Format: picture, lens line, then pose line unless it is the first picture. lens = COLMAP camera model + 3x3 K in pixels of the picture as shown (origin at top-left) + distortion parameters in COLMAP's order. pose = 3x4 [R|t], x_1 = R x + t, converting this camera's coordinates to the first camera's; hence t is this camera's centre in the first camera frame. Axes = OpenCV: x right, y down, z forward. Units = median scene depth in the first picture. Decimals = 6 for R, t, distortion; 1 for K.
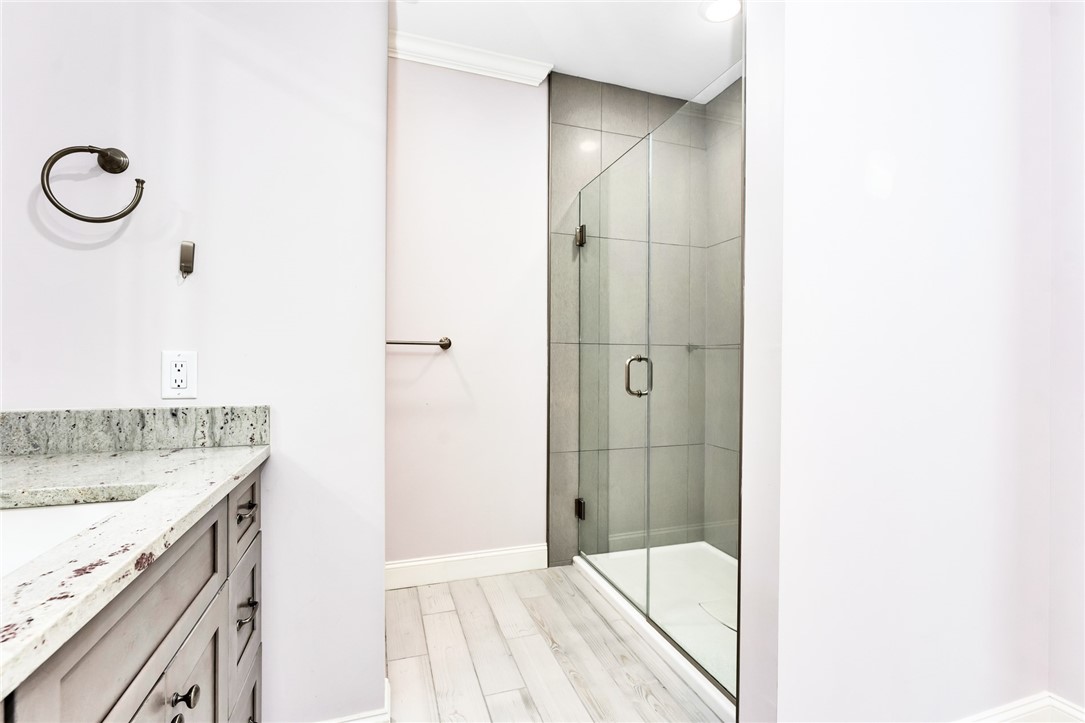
lens RADIAL K [[488.0, 0, 542.2], [0, 488.0, 364.8], [0, 0, 1]] dist [0.001505, 0.000455]
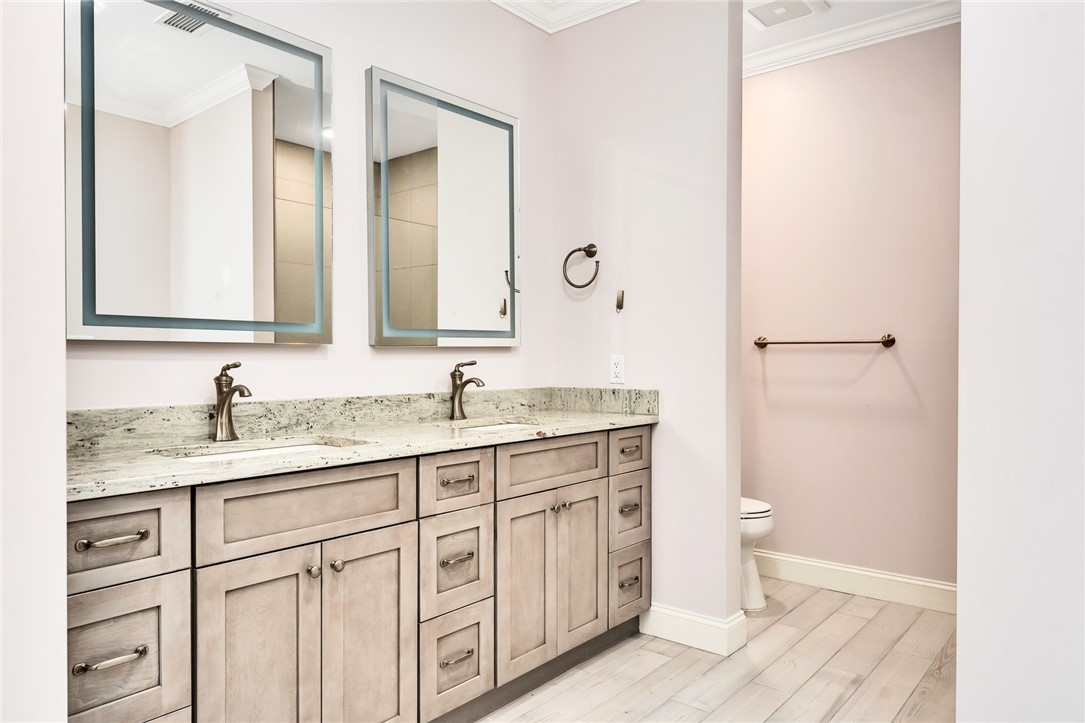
lens RADIAL K [[722.5, 0, 541.0], [0, 722.5, 361.7], [0, 0, 1]] dist [-0.002094, -0.000468]
pose [[0.522344, -0.004610, -0.852722, 1.245179], [-0.000849, 0.999982, -0.005927, 0.008366], [0.852734, 0.003820, 0.522331, -0.527364]]
